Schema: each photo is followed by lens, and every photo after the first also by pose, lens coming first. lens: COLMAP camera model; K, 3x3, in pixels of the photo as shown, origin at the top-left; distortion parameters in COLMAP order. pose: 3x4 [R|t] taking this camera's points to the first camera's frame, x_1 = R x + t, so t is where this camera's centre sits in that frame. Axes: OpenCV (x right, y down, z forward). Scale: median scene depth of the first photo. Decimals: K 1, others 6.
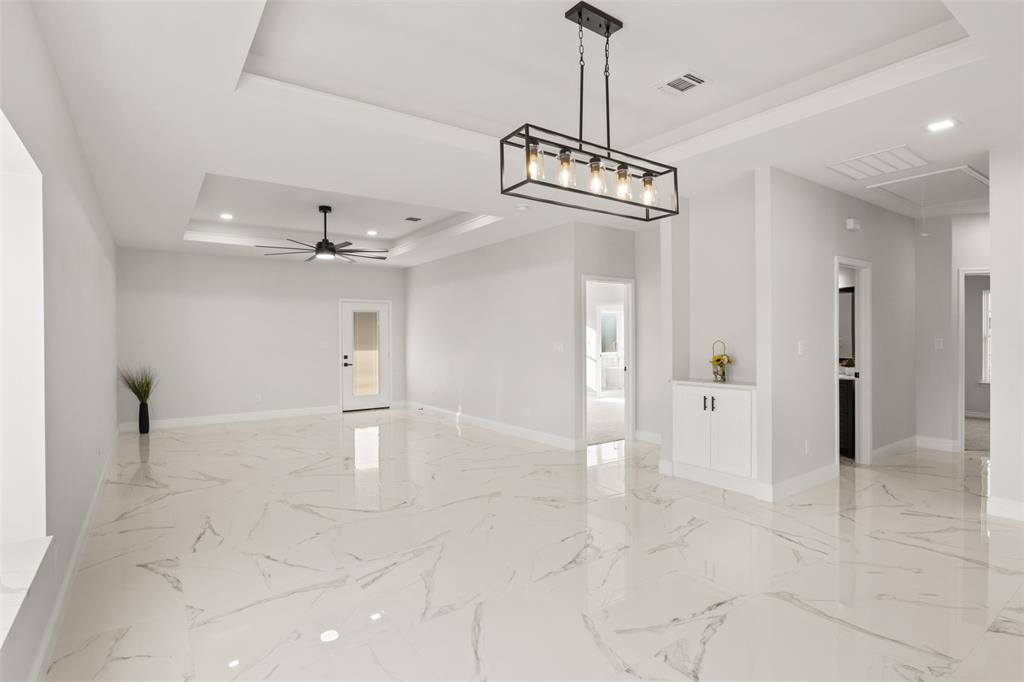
lens RADIAL K [[512.6, 0, 512.8], [0, 512.6, 339.2], [0, 0, 1]] dist [-0.010233, 0.000668]
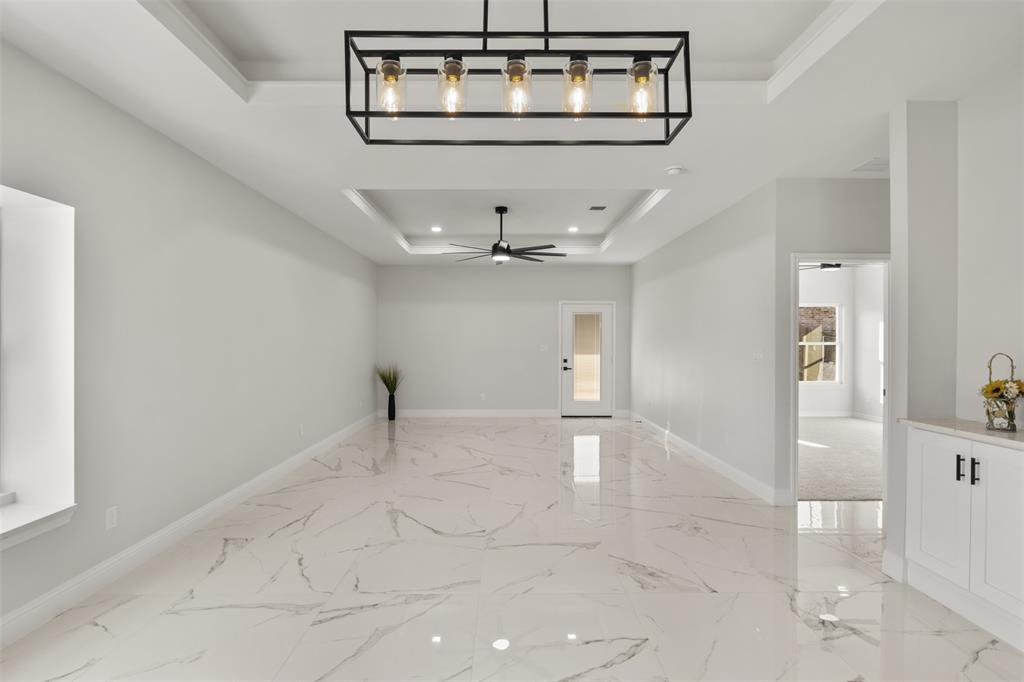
lens RADIAL K [[512.6, 0, 511.1], [0, 512.6, 342.1], [0, 0, 1]] dist [-0.010233, 0.000668]
pose [[0.815628, 0.008976, -0.578507, 0.219417], [-0.008306, 0.999958, 0.003805, -0.004487], [0.578517, 0.001701, 0.815668, 0.209065]]
